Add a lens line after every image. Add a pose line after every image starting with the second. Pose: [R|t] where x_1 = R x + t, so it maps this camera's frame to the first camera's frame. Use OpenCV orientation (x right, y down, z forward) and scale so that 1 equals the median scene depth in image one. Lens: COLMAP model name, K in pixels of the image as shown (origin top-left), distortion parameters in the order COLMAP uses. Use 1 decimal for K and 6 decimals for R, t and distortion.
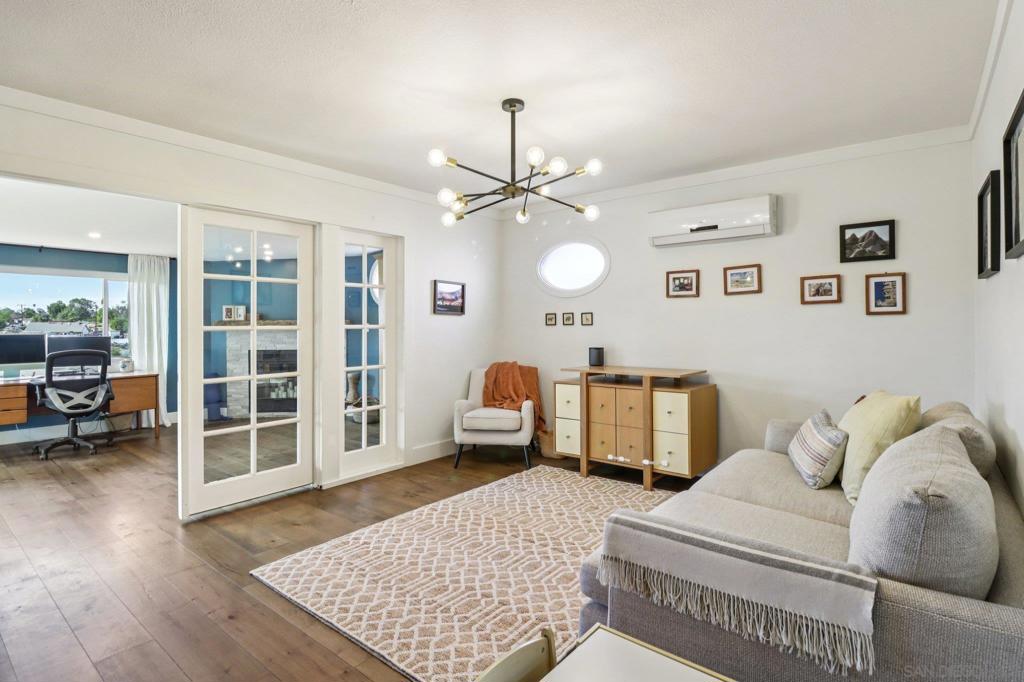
lens RADIAL K [[511.8, 0, 517.0], [0, 511.8, 332.8], [0, 0, 1]] dist [-0.028251, -0.000739]
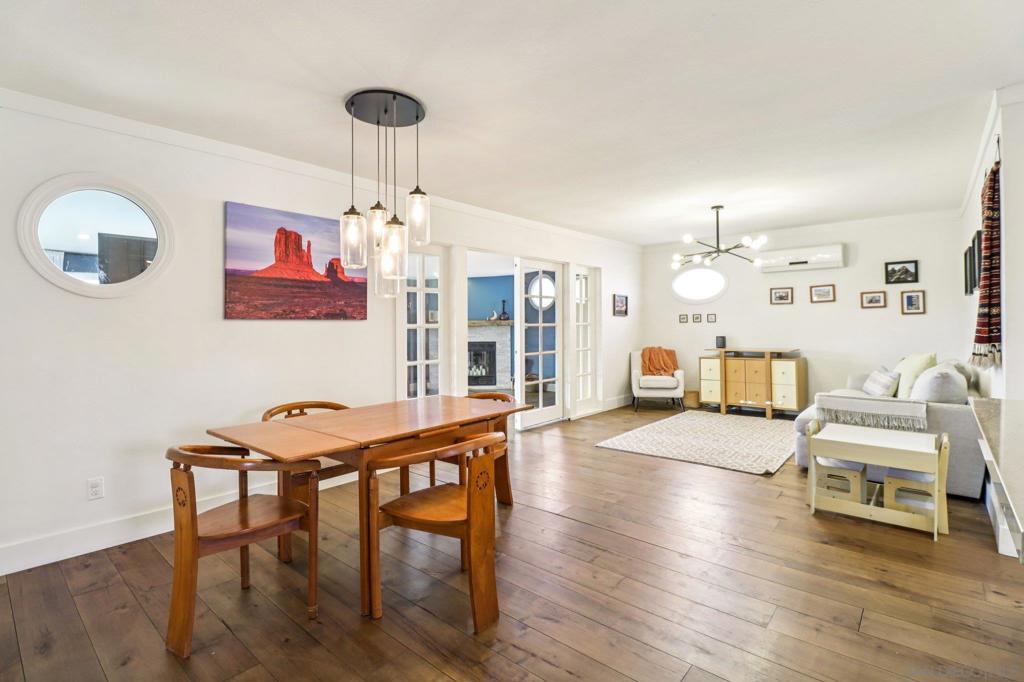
lens RADIAL K [[479.3, 0, 515.1], [0, 479.3, 324.5], [0, 0, 1]] dist [-0.030054, -0.001015]
pose [[0.998981, -0.006529, -0.044660, -0.507130], [0.005809, 0.999851, -0.016237, 0.015577], [0.044760, 0.015961, 0.998870, -0.602558]]
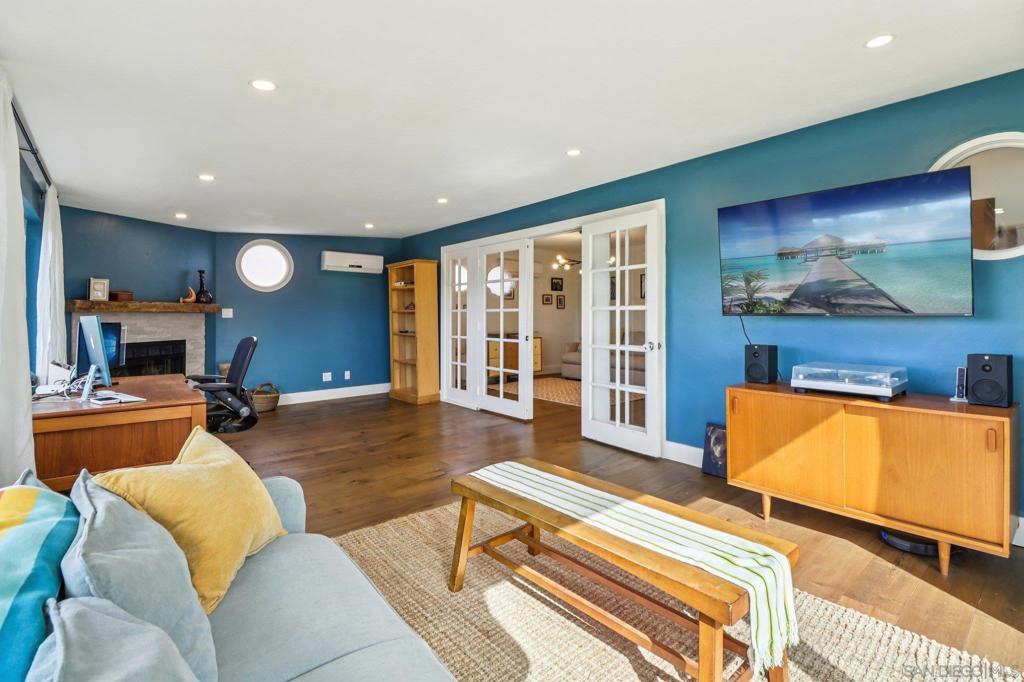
lens RADIAL K [[479.3, 0, 515.9], [0, 479.3, 316.9], [0, 0, 1]] dist [-0.030054, -0.001015]
pose [[0.193027, 0.000199, 0.981194, -1.924938], [0.018068, 0.999830, -0.003757, 0.017935], [-0.981027, 0.018453, 0.192990, 0.623029]]
